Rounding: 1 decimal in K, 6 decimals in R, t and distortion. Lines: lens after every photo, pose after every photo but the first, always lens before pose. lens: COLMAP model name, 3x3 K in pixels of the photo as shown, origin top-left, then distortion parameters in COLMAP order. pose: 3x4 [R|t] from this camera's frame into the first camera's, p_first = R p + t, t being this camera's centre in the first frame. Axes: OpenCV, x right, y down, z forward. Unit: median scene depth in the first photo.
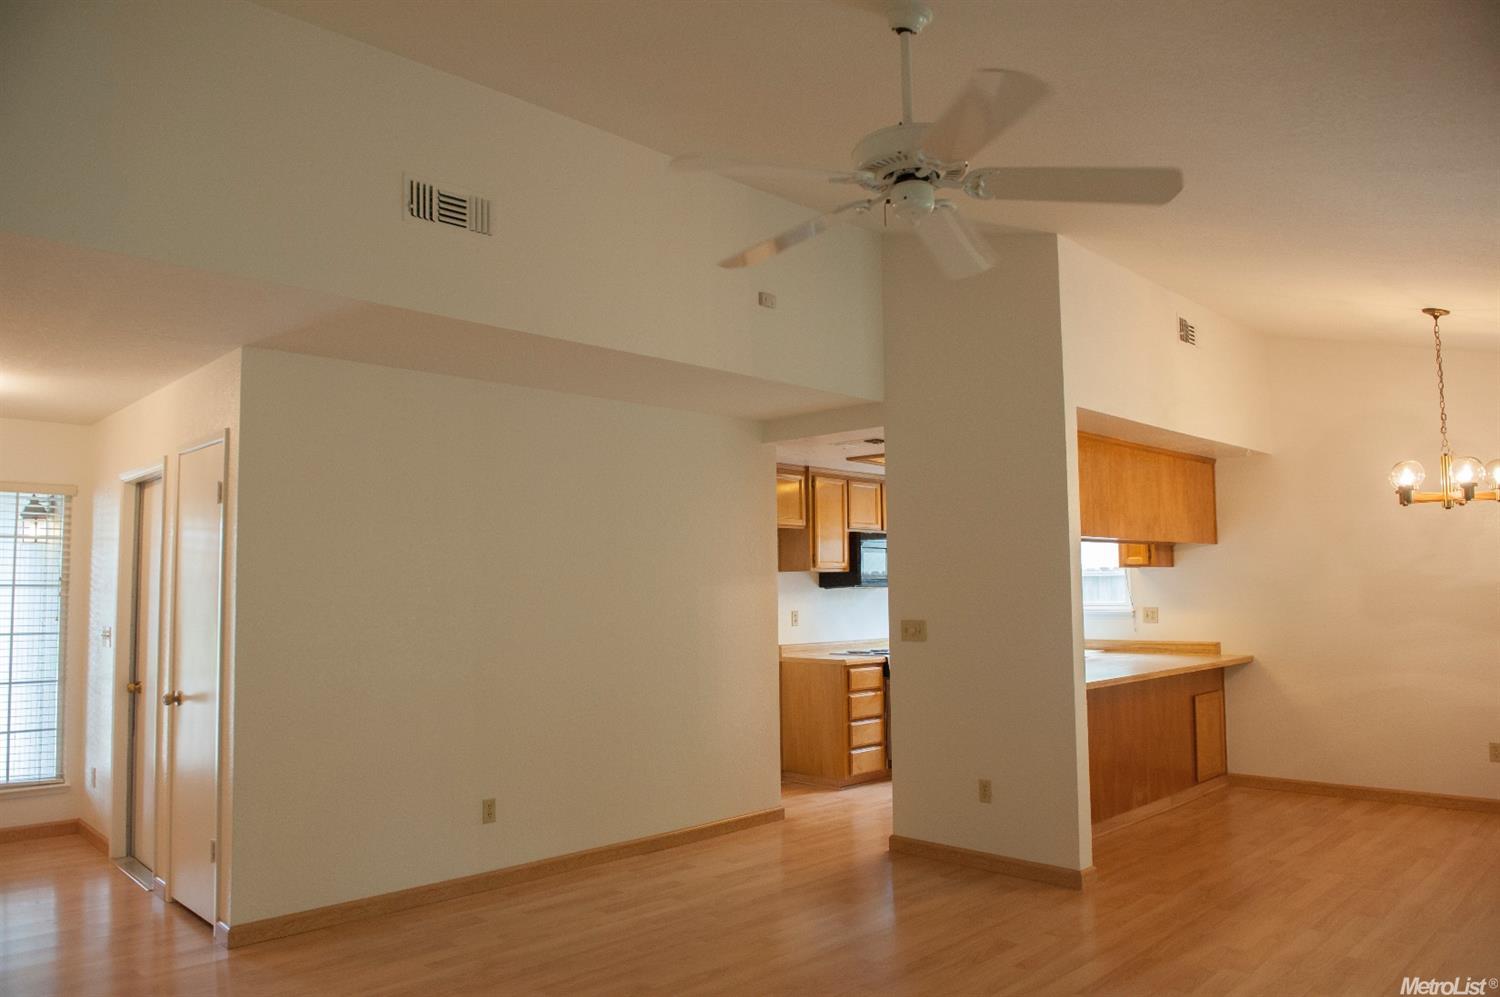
lens RADIAL K [[1029.2, 0, 750.0], [0, 1029.2, 498.5], [0, 0, 1]] dist [-0.054450, -0.002610]
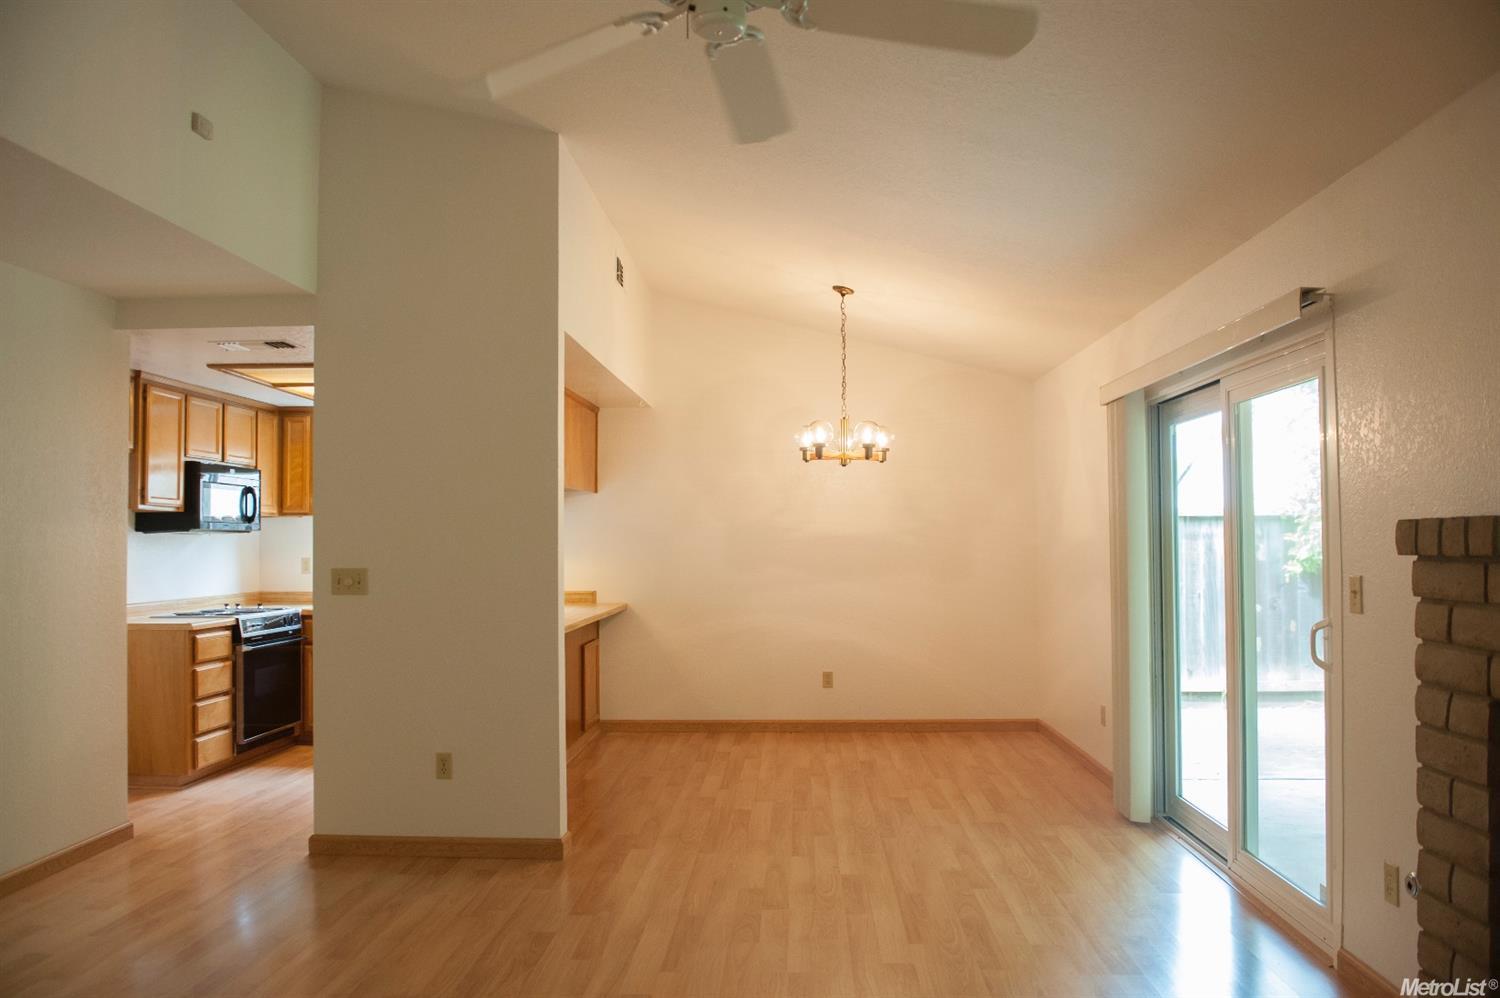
lens RADIAL K [[1054.4, 0, 750.0], [0, 1054.4, 499.0], [0, 0, 1]] dist [-0.051271, -0.001205]
pose [[0.736349, 0.031878, 0.675851, -0.141599], [-0.060197, 0.998015, 0.018512, 0.024578], [-0.673919, -0.054316, 0.736806, 0.150311]]
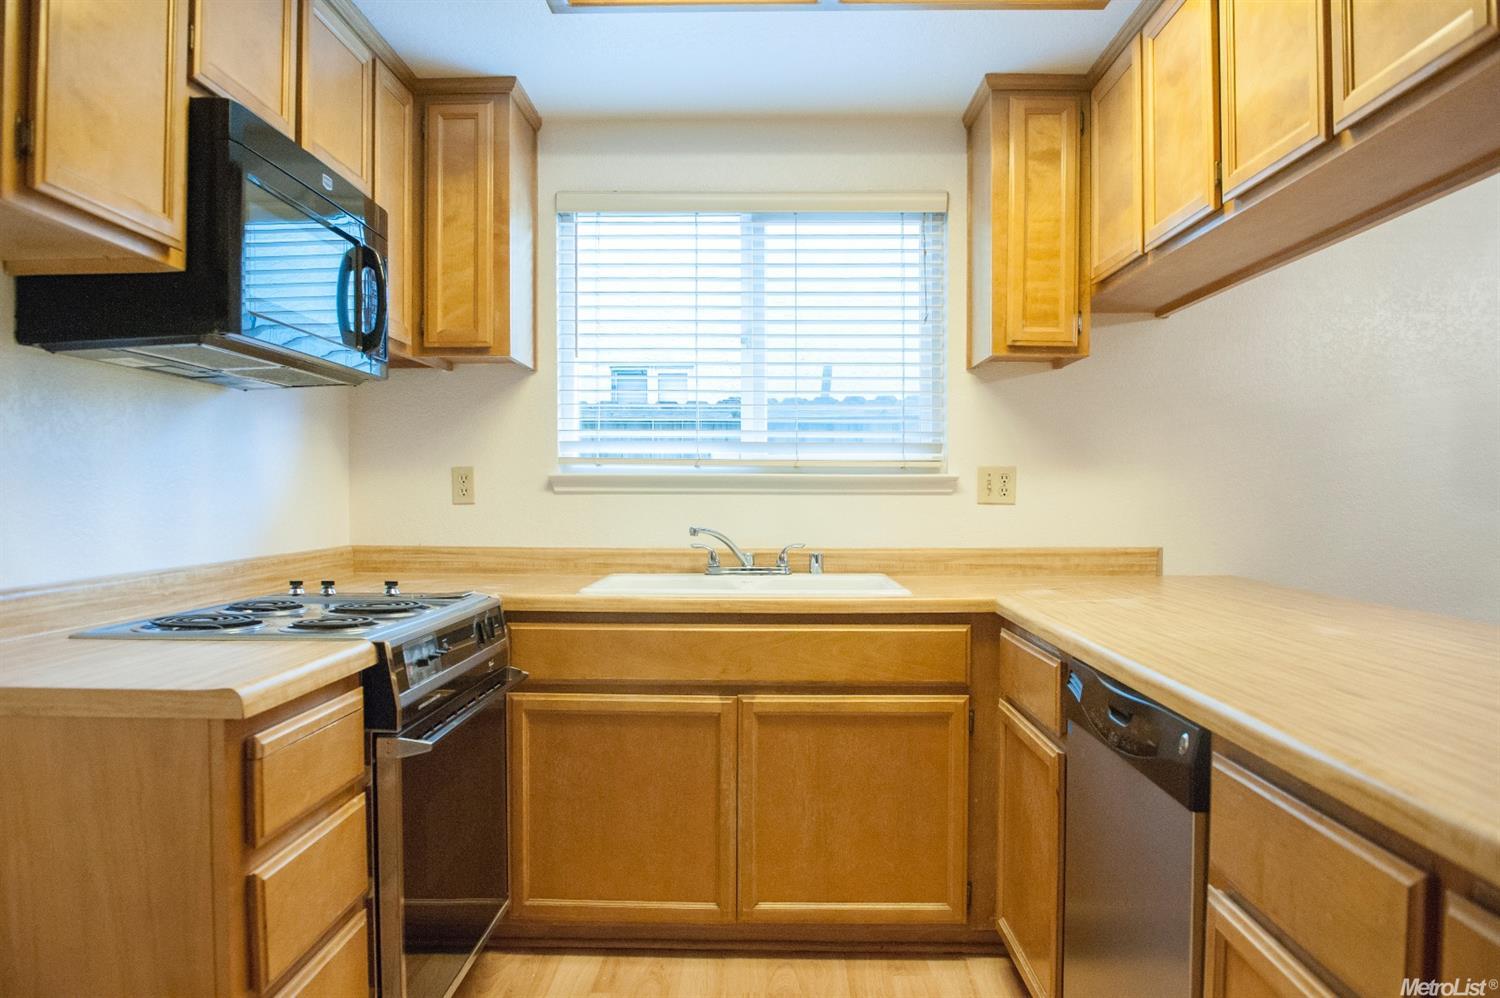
lens RADIAL K [[1029.2, 0, 750.0], [0, 1029.2, 499.0], [0, 0, 1]] dist [-0.054450, -0.002610]
pose [[0.706069, 0.008566, 0.708091, 0.033897], [-0.071673, 0.995657, 0.059423, 0.116592], [-0.704507, -0.092708, 0.703616, 0.888365]]
